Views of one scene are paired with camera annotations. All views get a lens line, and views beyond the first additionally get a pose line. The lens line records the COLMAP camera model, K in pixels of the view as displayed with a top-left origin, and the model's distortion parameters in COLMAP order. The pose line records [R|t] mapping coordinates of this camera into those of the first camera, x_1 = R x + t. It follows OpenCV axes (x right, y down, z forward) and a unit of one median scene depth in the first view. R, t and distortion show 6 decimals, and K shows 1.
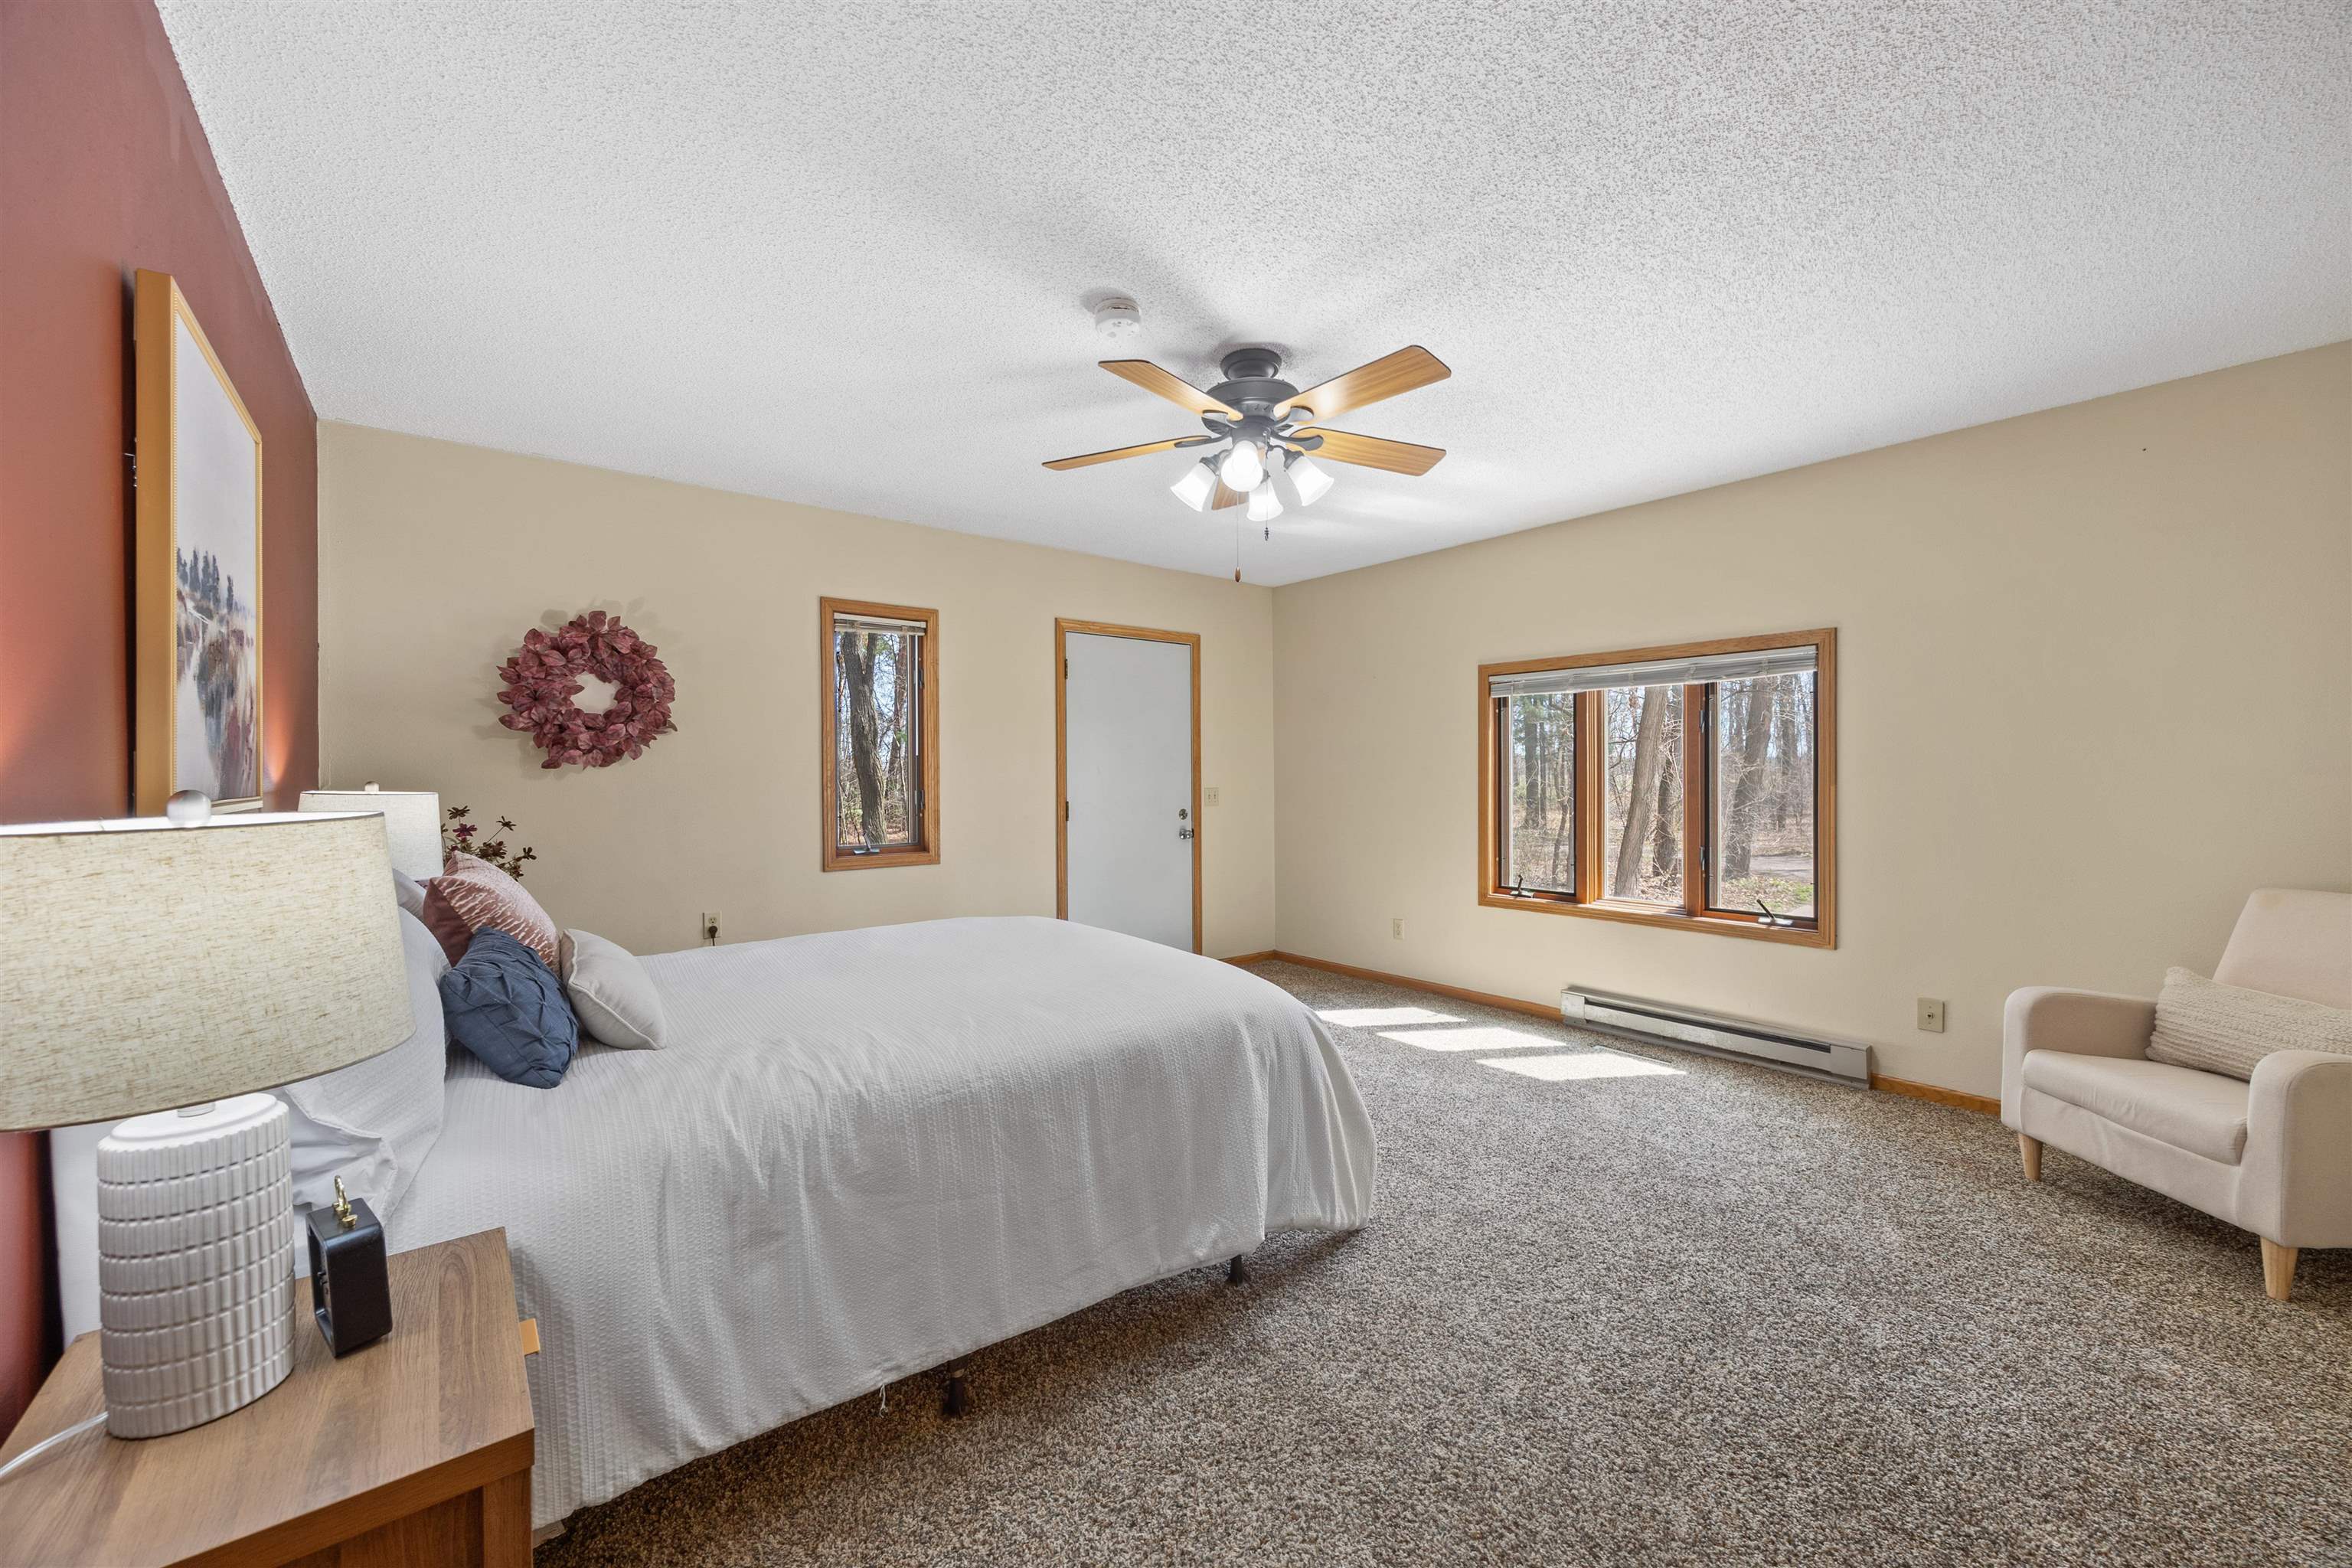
lens RADIAL K [[882.4, 0, 1128.4], [0, 882.4, 775.3], [0, 0, 1]] dist [-0.000934, -0.000121]
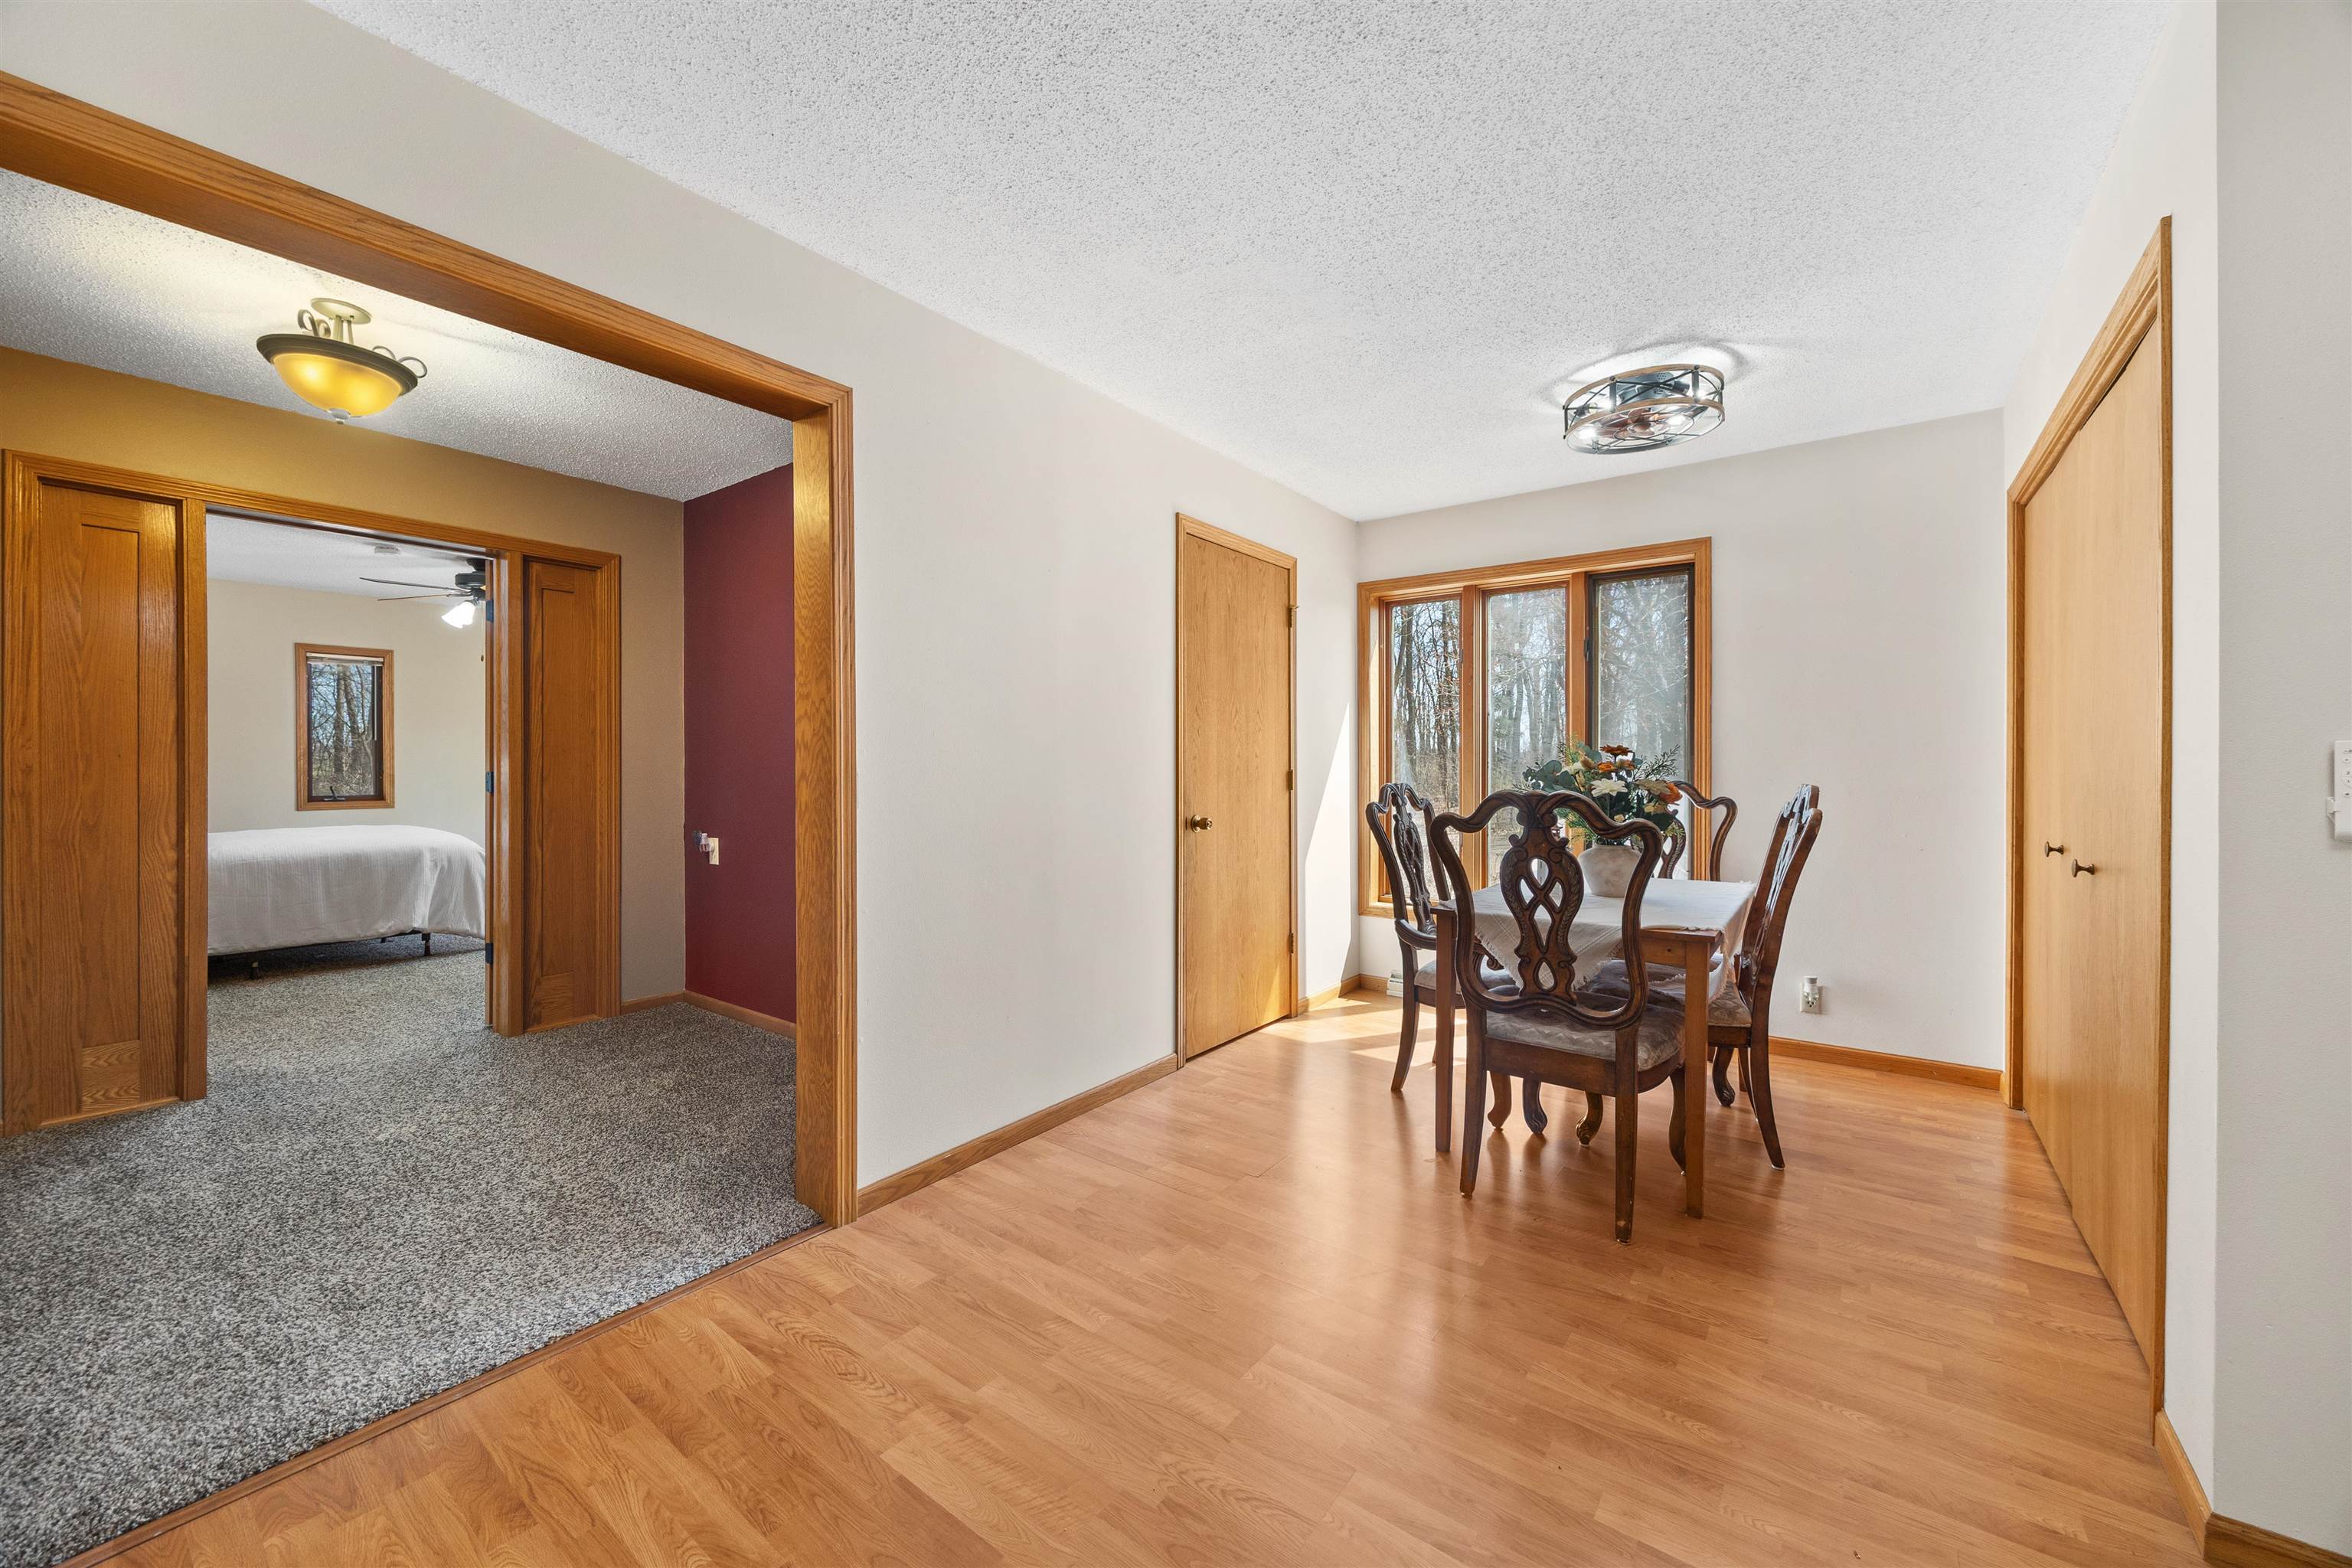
lens RADIAL K [[906.2, 0, 1161.8], [0, 906.2, 764.3], [0, 0, 1]] dist [-0.002938, -0.000552]
pose [[0.963319, 0.005020, 0.268311, 1.017837], [-0.005398, 0.999985, 0.000670, 0.018050], [-0.268304, -0.002094, 0.963332, -1.419966]]
